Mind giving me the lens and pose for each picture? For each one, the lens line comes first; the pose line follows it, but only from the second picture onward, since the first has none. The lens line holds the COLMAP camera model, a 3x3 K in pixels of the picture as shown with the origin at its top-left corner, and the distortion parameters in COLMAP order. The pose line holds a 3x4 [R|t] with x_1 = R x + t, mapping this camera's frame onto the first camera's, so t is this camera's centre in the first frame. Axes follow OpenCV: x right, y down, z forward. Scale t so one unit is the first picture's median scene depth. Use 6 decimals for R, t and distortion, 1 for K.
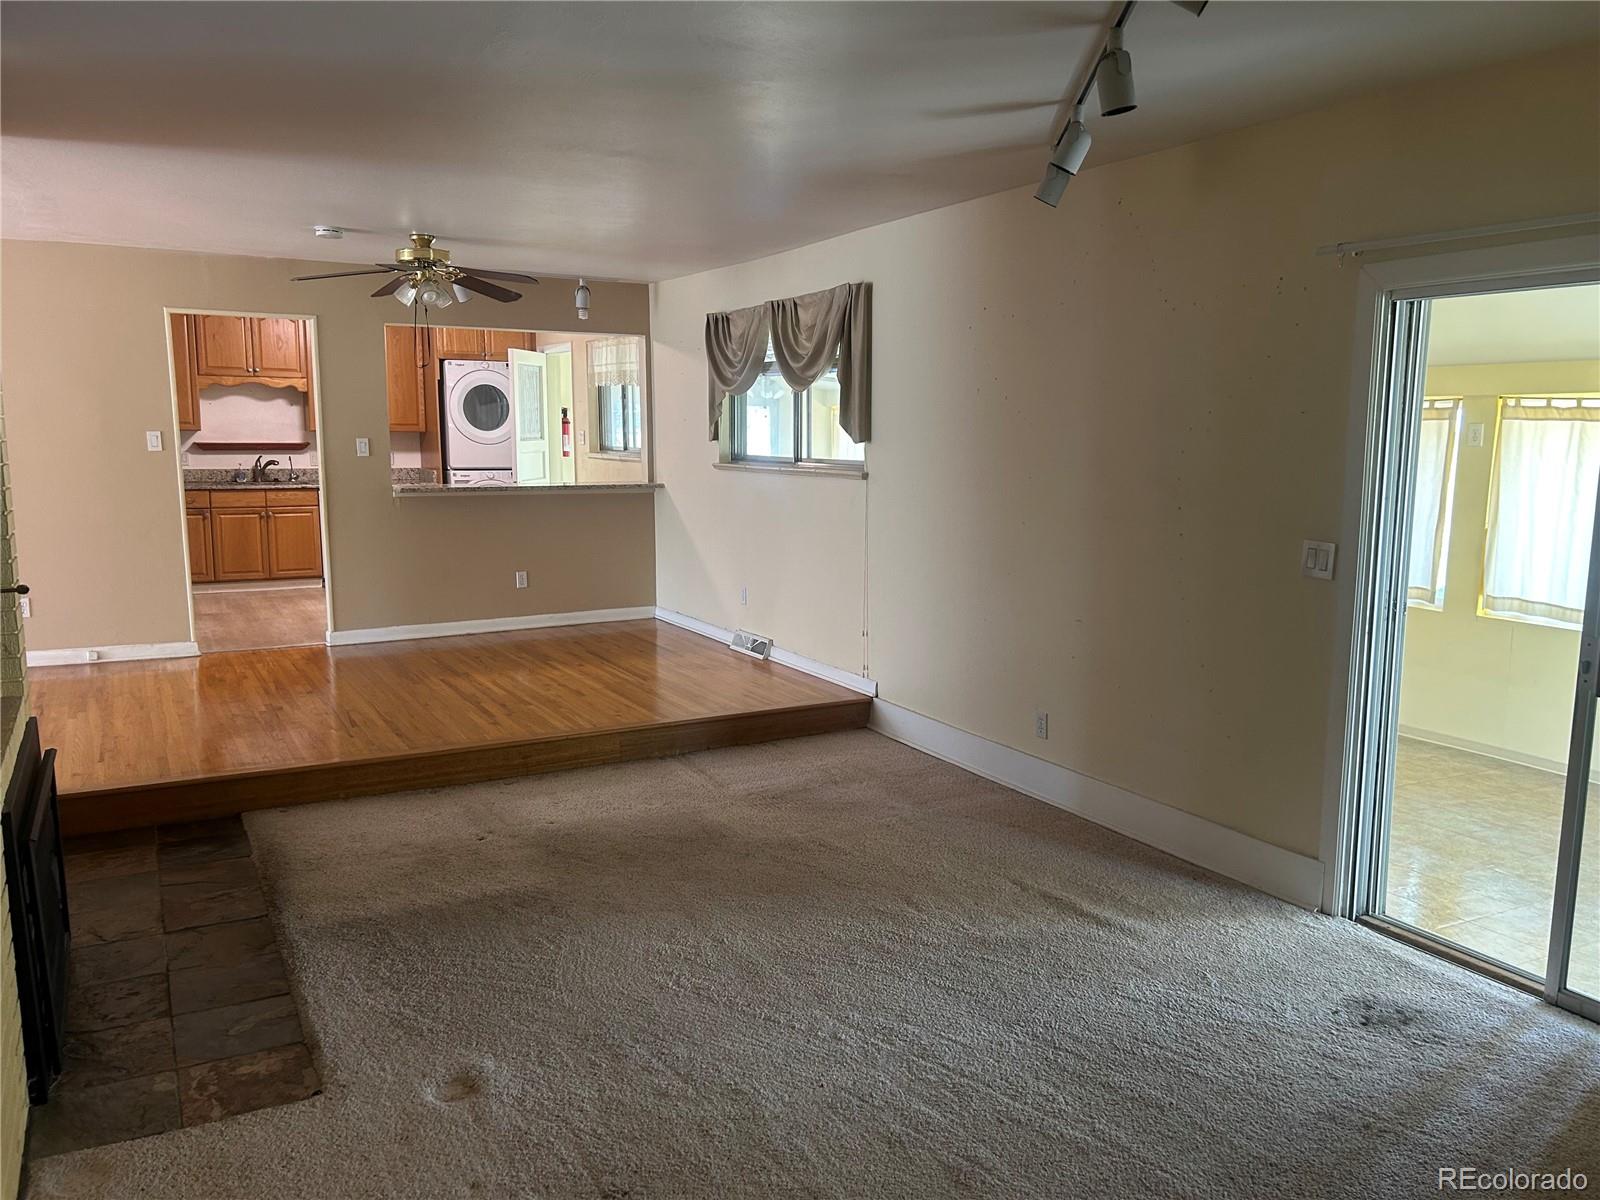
lens RADIAL K [[1201.0, 0, 797.4], [0, 1201.0, 598.4], [0, 0, 1]] dist [0.053310, -0.051429]
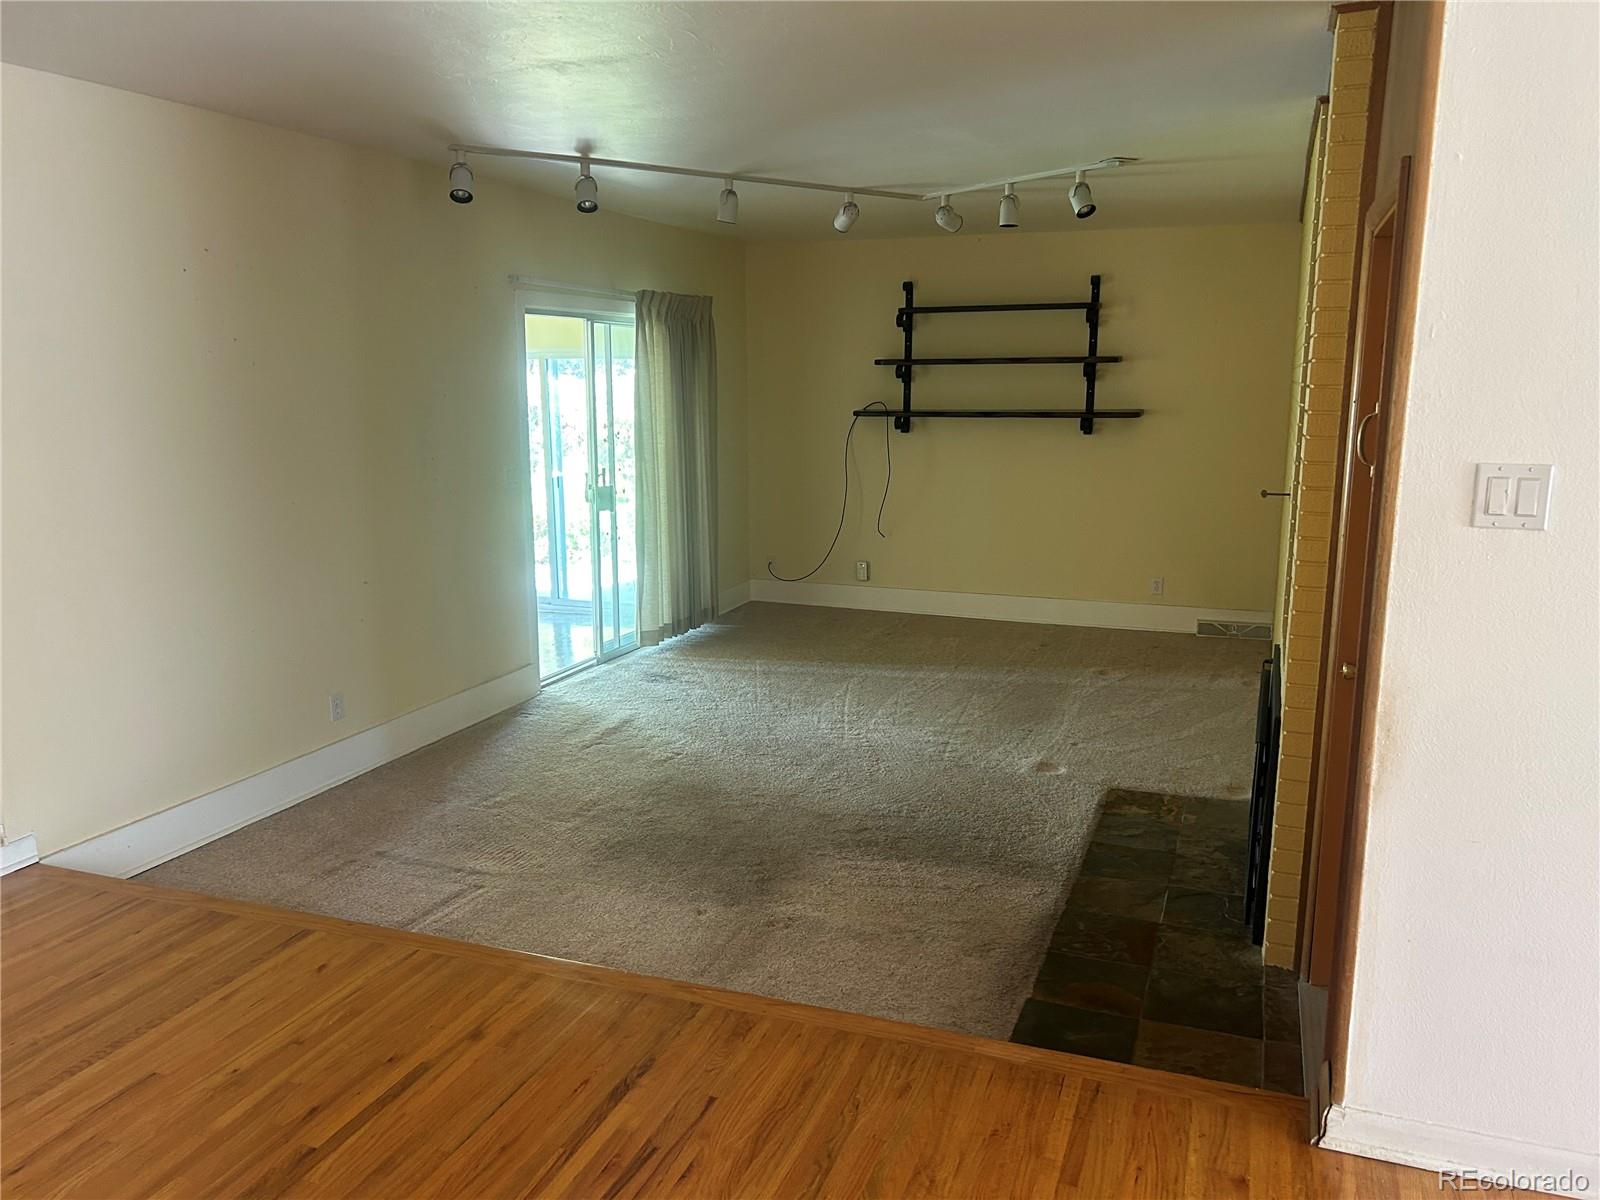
lens RADIAL K [[1201.0, 0, 852.3], [0, 1201.0, 601.1], [0, 0, 1]] dist [0.053310, -0.051429]
pose [[-0.669419, -0.151373, 0.727299, -0.376039], [0.097599, 0.952614, 0.288100, -0.104722], [-0.736446, 0.263843, -0.622924, 0.631377]]
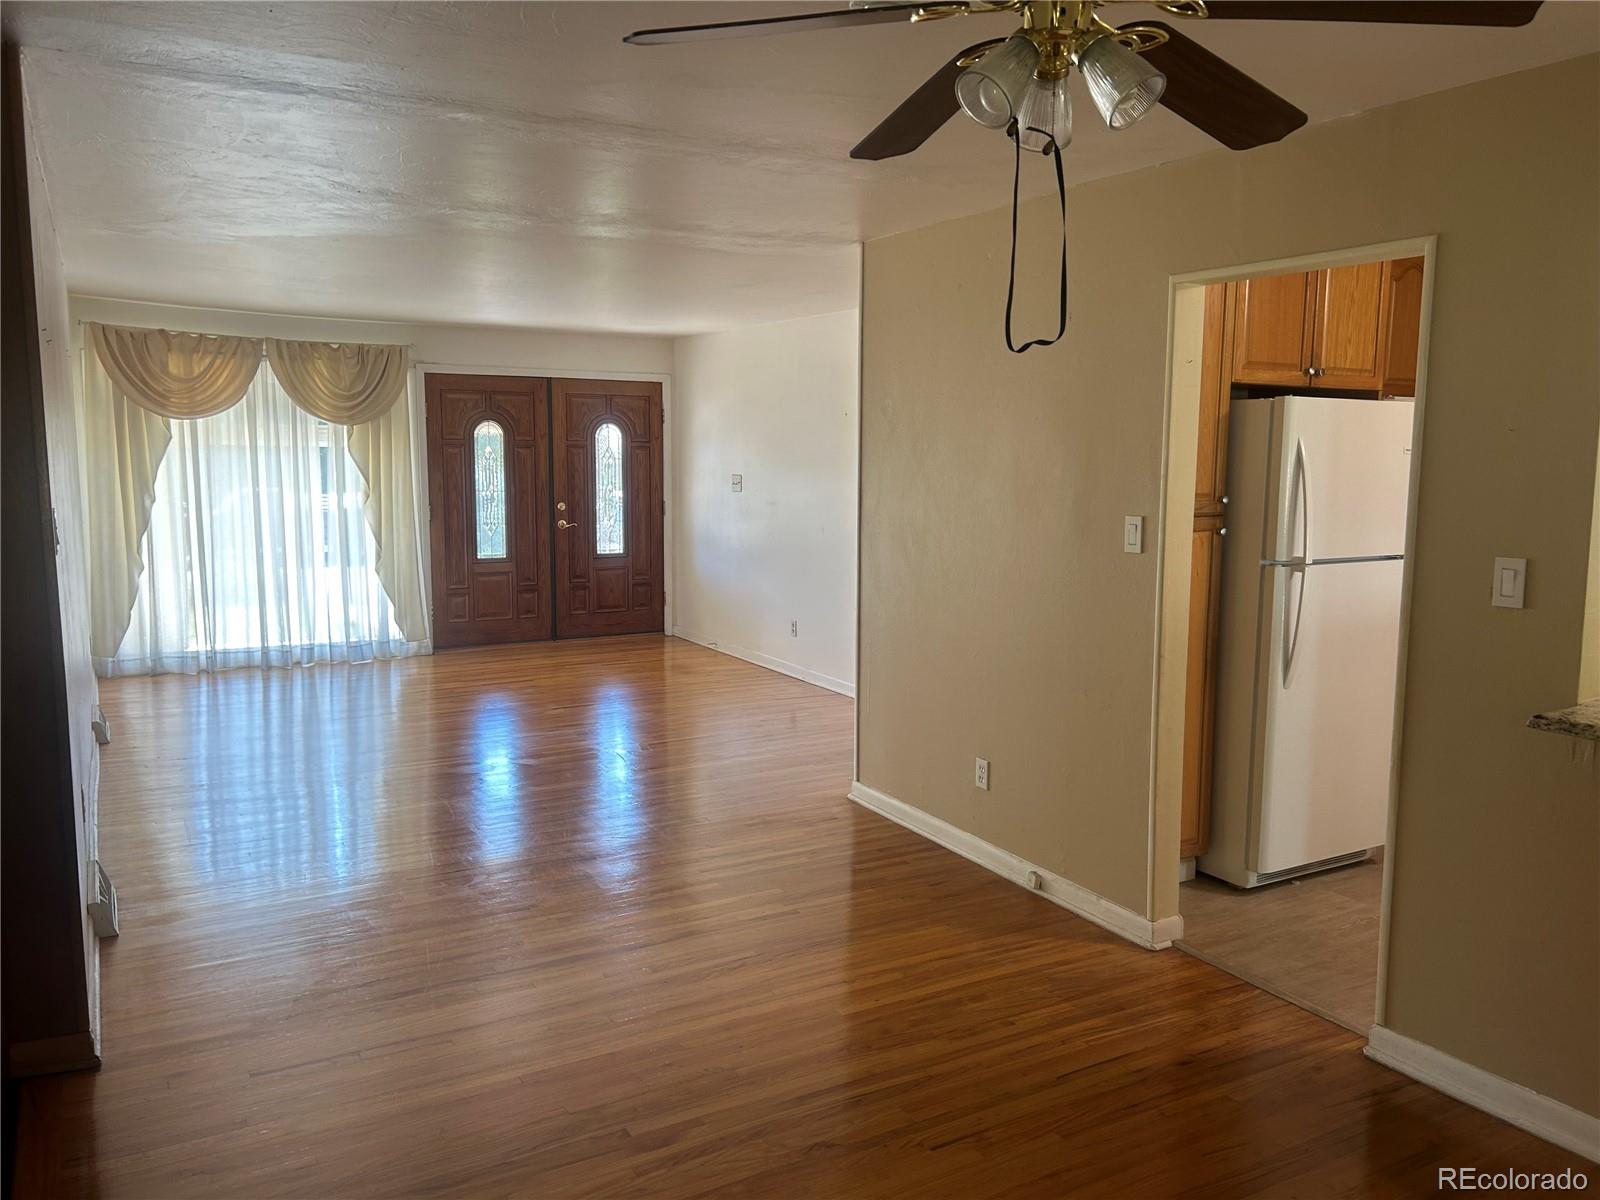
lens RADIAL K [[1201.0, 0, 830.0], [0, 1201.0, 606.5], [0, 0, 1]] dist [0.053310, -0.051429]
pose [[0.041173, 0.122762, -0.991582, -0.005051], [-0.156474, 0.980970, 0.114952, -0.094941], [0.986824, 0.150424, 0.059598, 0.578593]]
